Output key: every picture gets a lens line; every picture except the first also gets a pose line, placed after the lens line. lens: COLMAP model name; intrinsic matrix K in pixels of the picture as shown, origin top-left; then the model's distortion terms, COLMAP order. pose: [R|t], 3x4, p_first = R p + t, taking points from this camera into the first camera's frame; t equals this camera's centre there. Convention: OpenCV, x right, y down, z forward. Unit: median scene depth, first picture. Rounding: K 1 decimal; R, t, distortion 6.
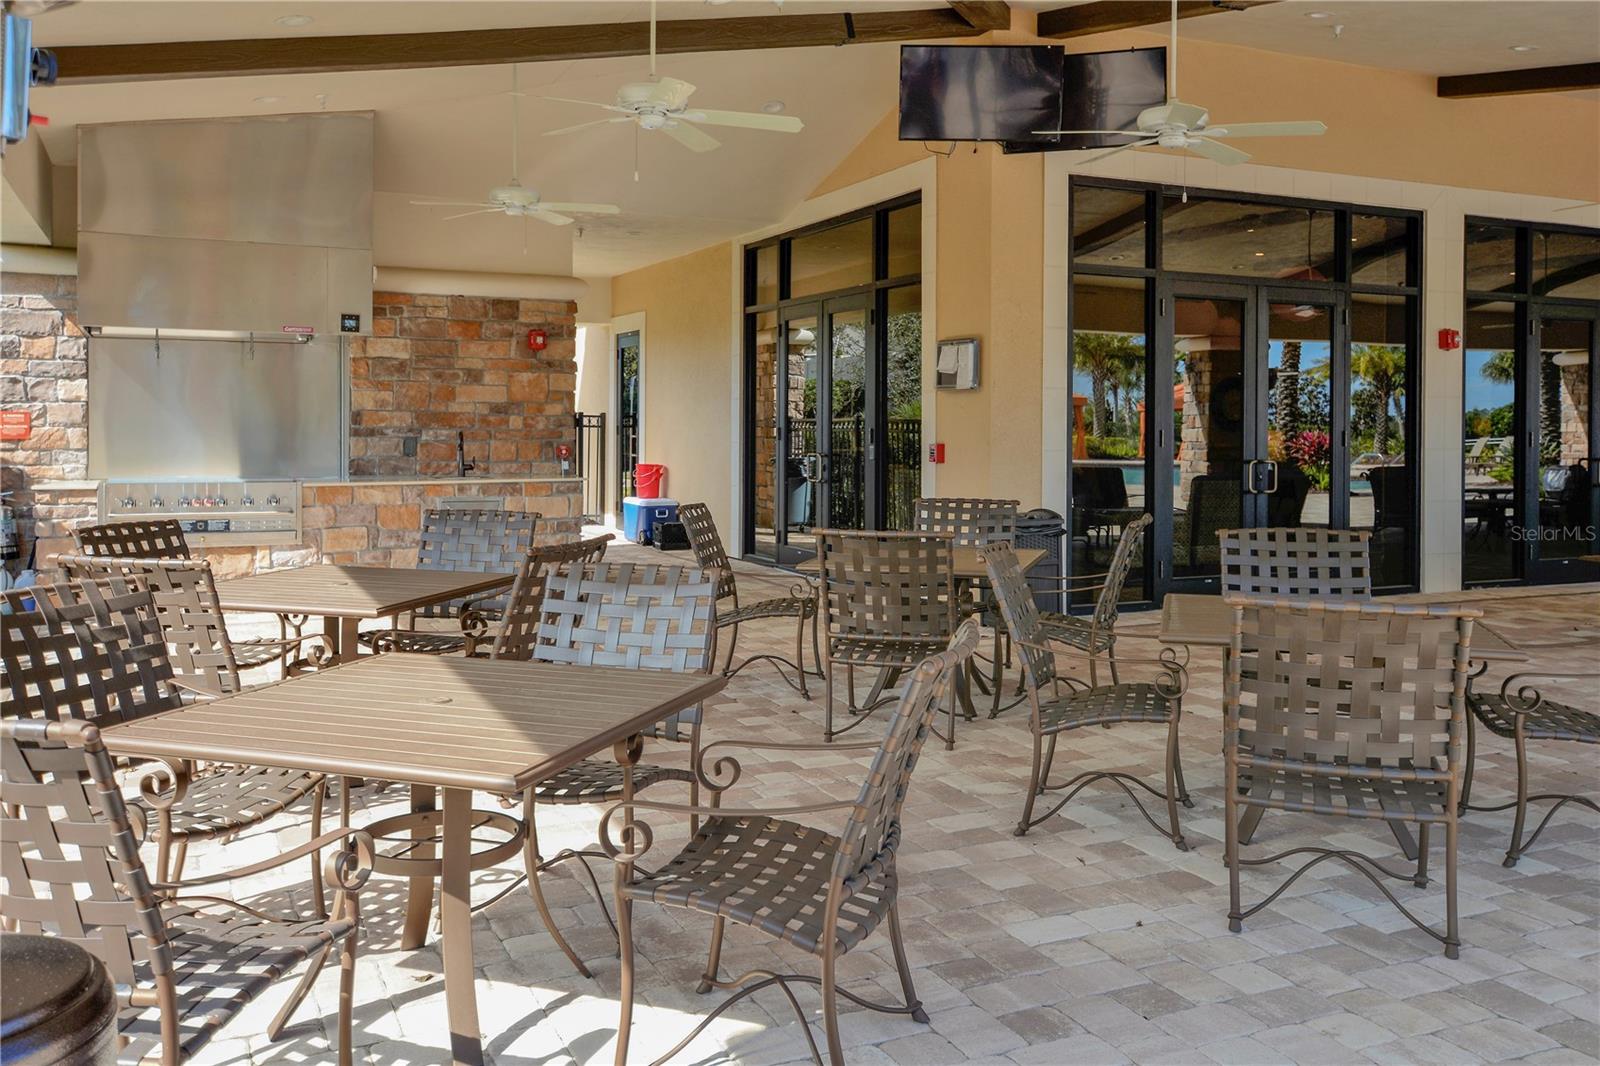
lens RADIAL K [[1392.6, 0, 799.4], [0, 1392.6, 464.2], [0, 0, 1]] dist [-0.208923, 0.595690]
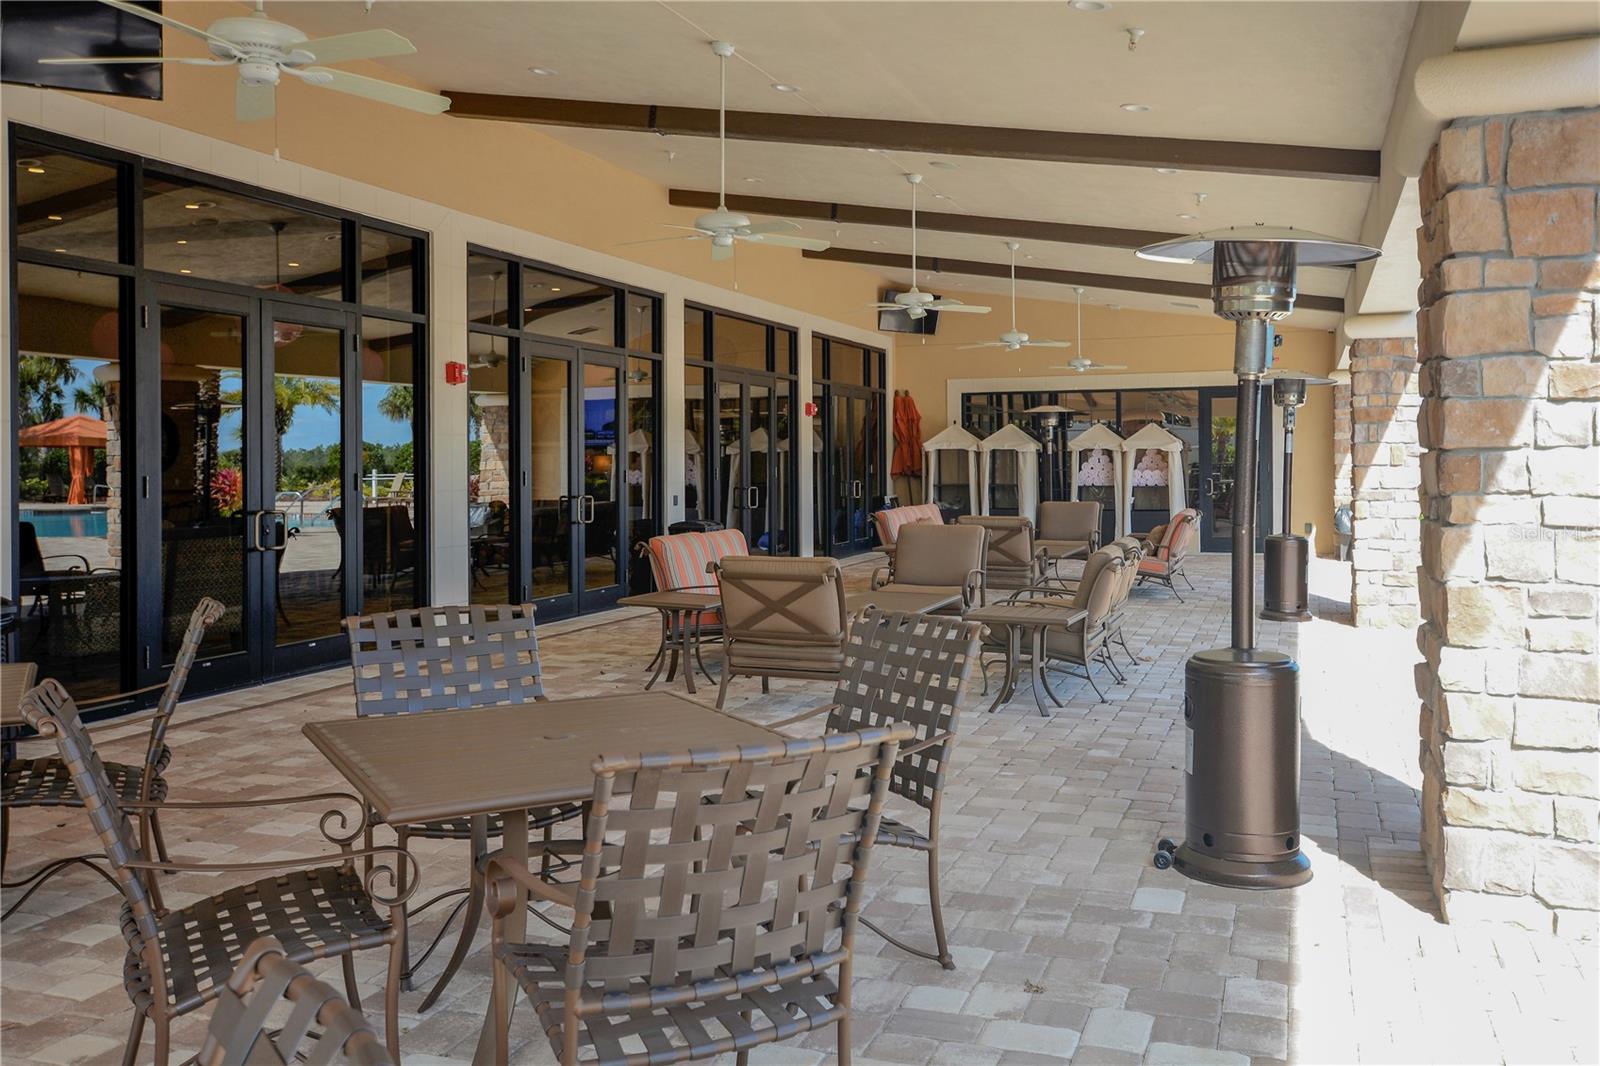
lens RADIAL K [[1392.6, 0, 799.4], [0, 1392.6, 464.2], [0, 0, 1]] dist [-0.208923, 0.595690]
pose [[0.697008, -0.004899, 0.717047, -0.030716], [0.022359, 0.999639, -0.014904, -0.010837], [-0.716715, 0.026421, 0.696866, 0.188350]]
